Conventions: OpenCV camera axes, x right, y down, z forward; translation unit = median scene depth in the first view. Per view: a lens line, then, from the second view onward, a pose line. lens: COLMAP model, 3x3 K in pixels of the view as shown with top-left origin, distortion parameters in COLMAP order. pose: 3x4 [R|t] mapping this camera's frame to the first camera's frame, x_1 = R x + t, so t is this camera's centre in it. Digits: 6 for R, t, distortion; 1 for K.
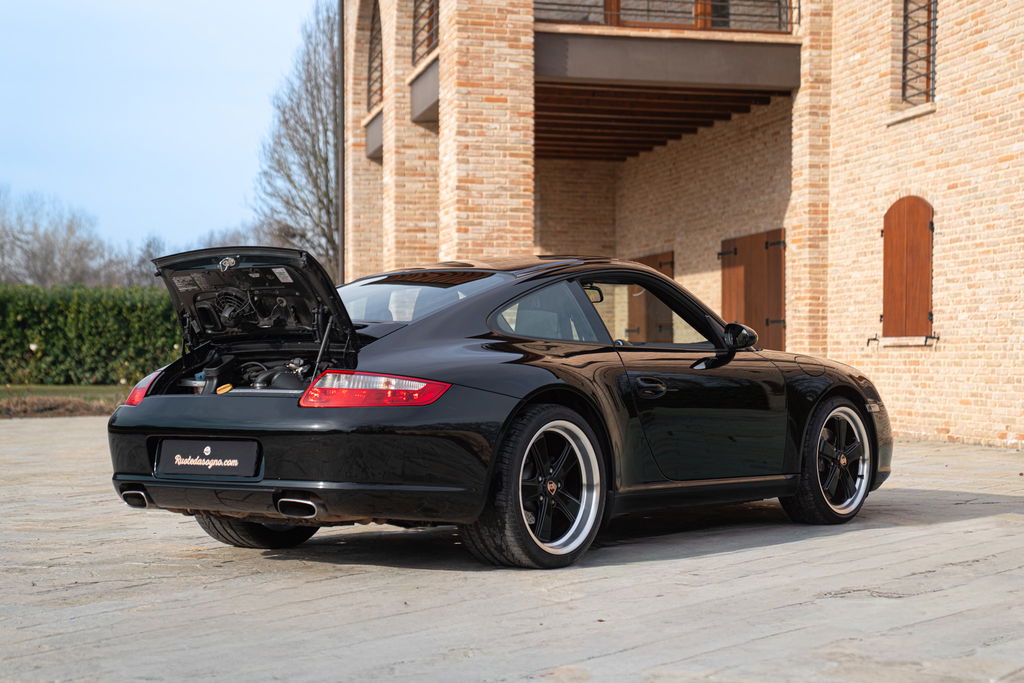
lens RADIAL K [[1768.3, 0, 504.6], [0, 1768.3, 328.8], [0, 0, 1]] dist [0.236688, 0.000000]
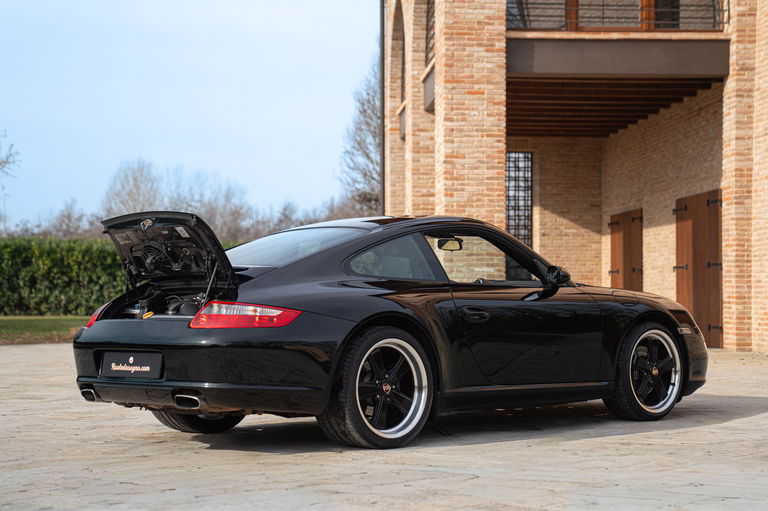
lens RADIAL K [[1404.7, 0, 369.8], [0, 1404.7, 275.5], [0, 0, 1]] dist [0.283398, 0.000000]
pose [[0.989705, -0.004873, -0.143042, 0.064775], [0.005184, 0.999985, 0.001796, 0.000803], [0.143031, -0.002519, 0.989715, -0.021553]]
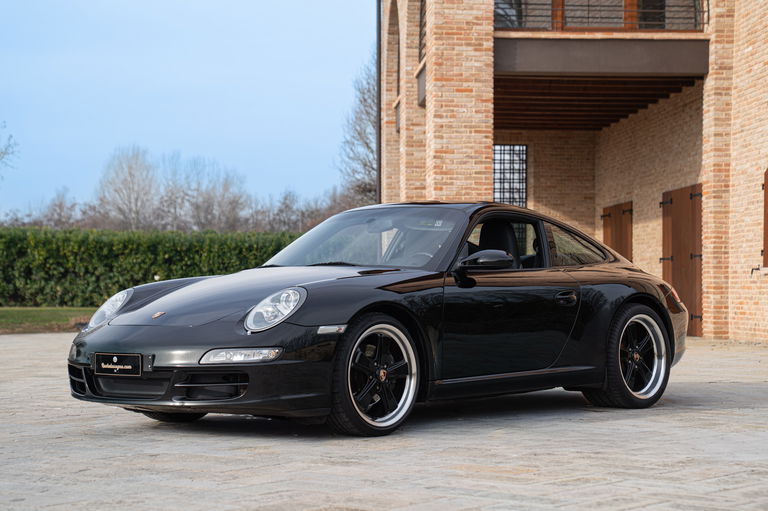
lens RADIAL K [[1475.4, 0, 375.8], [0, 1475.4, 280.3], [0, 0, 1]] dist [0.285595, 0.000000]
pose [[0.989769, -0.001604, -0.142671, 0.087848], [0.003091, 0.999943, 0.010201, 0.002057], [0.142646, -0.010538, 0.989718, -0.113503]]
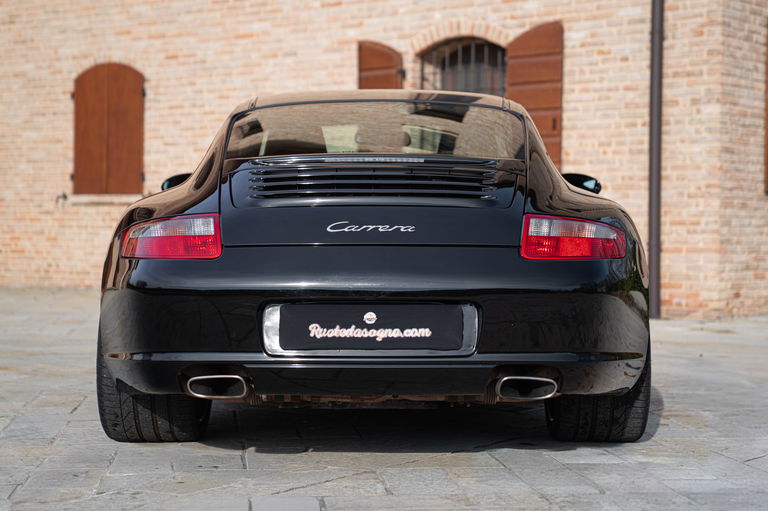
lens RADIAL K [[1503.8, 0, 387.1], [0, 1503.8, 254.7], [0, 0, 1]] dist [0.299474, 0.000000]
pose [[0.784459, -0.002677, 0.620175, -0.208411], [-0.021307, 0.999284, 0.031264, 0.008193], [-0.619815, -0.037740, 0.783840, 0.187075]]
